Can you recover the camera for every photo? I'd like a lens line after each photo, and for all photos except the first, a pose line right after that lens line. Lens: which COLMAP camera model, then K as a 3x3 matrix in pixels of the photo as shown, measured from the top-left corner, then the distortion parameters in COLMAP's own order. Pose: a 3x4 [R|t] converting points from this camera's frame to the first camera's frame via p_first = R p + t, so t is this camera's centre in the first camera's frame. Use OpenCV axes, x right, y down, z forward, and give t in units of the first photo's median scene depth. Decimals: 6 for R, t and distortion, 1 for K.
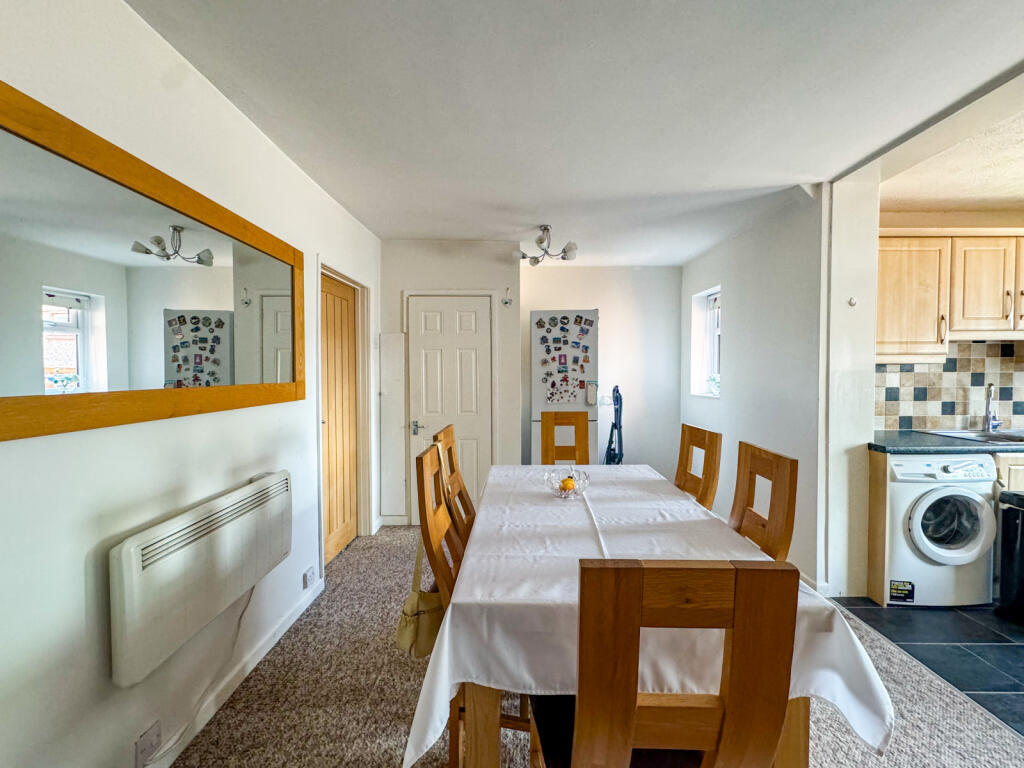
lens RADIAL K [[414.8, 0, 510.3], [0, 414.8, 382.6], [0, 0, 1]] dist [0.000215, -0.000495]
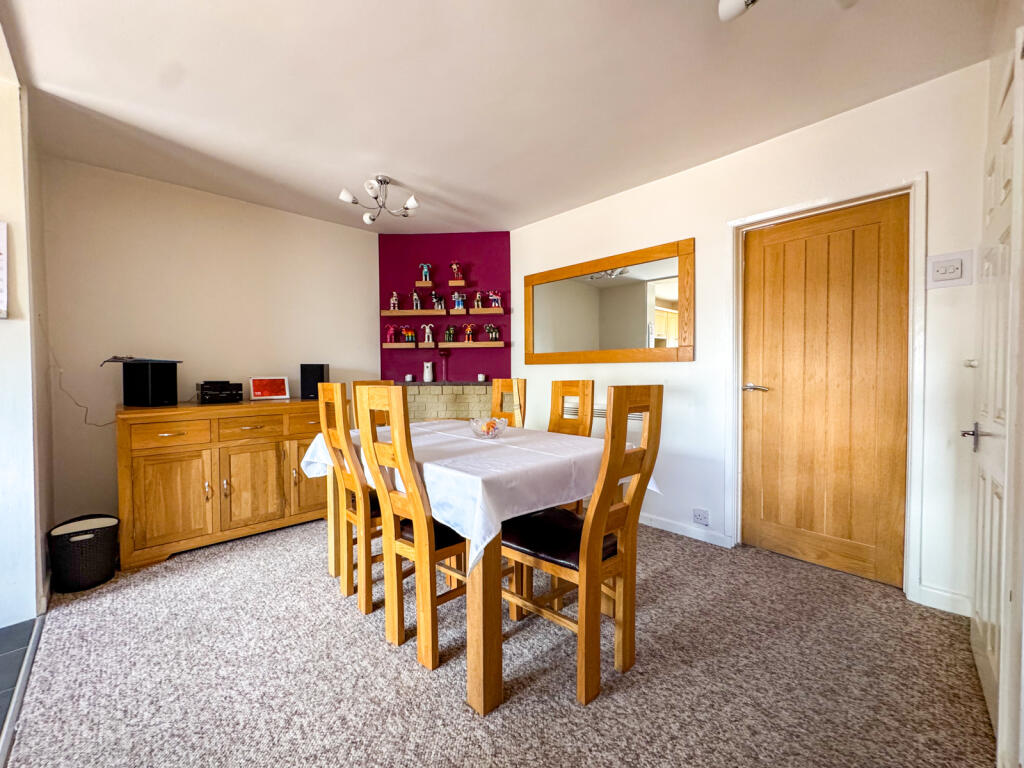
lens RADIAL K [[414.8, 0, 515.4], [0, 414.8, 382.7], [0, 0, 1]] dist [0.000215, -0.000495]
pose [[-0.705975, 0.025177, -0.707789, 0.449566], [-0.011138, 0.998850, 0.046640, 0.032011], [0.708149, 0.040810, -0.704883, 0.941405]]
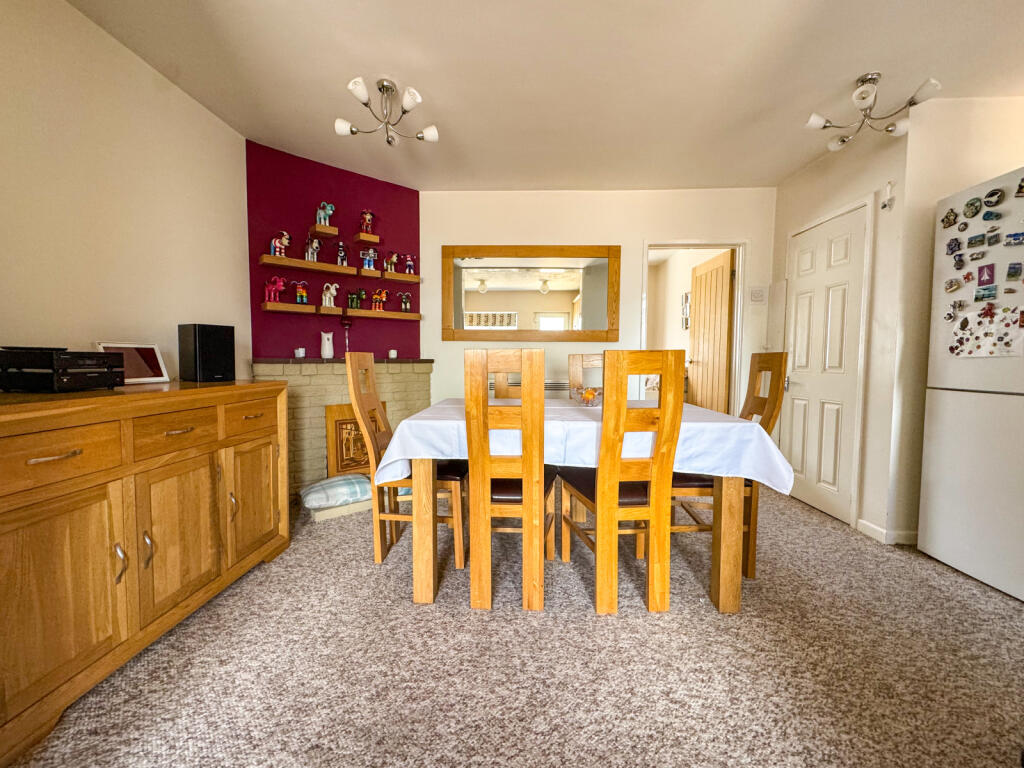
lens RADIAL K [[414.8, 0, 512.3], [0, 414.8, 383.1], [0, 0, 1]] dist [0.000215, -0.000495]
pose [[-0.019957, 0.061771, -0.997891, 0.672628], [-0.031842, 0.997544, 0.062386, 0.068419], [0.999294, 0.033020, -0.017941, 0.412005]]
